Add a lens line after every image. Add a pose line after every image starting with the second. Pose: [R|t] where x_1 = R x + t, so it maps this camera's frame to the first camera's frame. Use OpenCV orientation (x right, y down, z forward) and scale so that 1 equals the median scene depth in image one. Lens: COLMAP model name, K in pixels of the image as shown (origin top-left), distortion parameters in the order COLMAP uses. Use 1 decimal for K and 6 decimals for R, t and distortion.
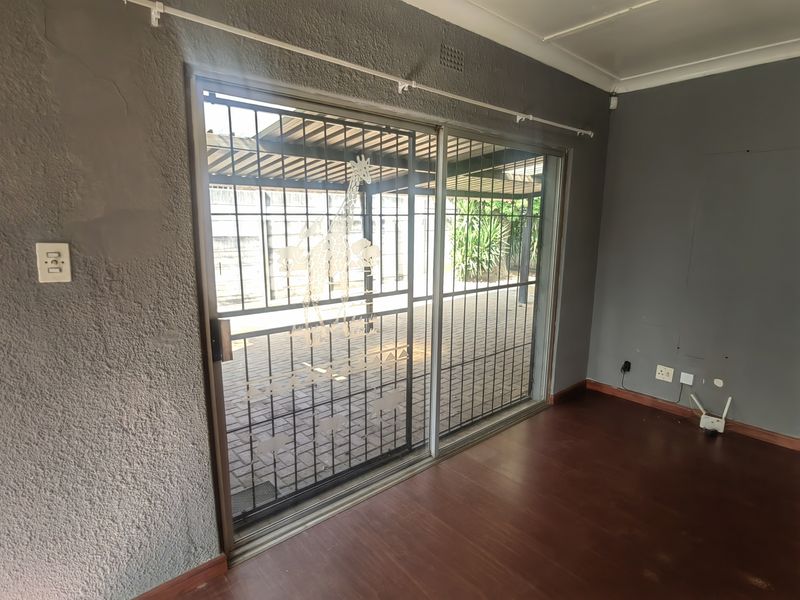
lens RADIAL K [[430.5, 0, 400.0], [0, 430.5, 300.0], [0, 0, 1]] dist [-0.029797, 0.022036]
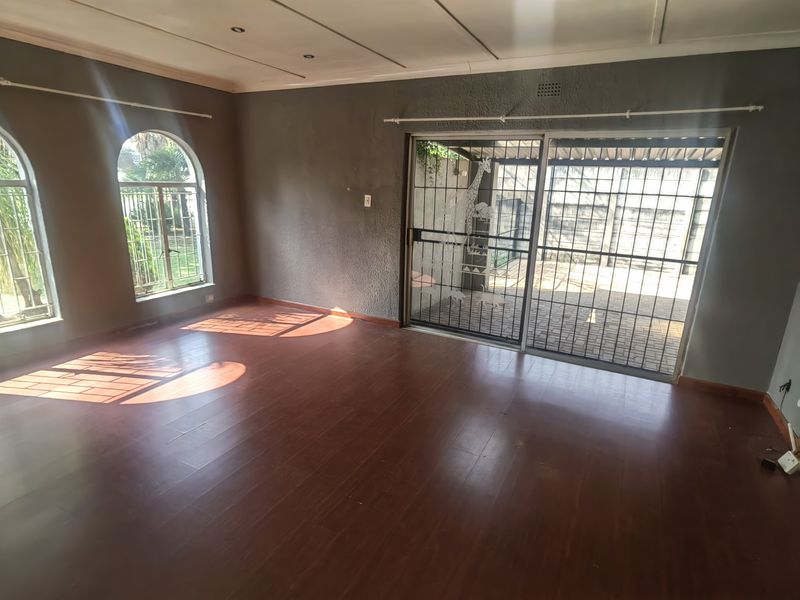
lens RADIAL K [[430.5, 0, 400.0], [0, 430.5, 300.0], [0, 0, 1]] dist [-0.029797, 0.022036]
pose [[0.379458, 0.272622, -0.884131, 2.134092], [-0.186752, 0.958502, 0.215403, -0.096379], [0.906165, 0.083377, 0.414624, -0.101489]]
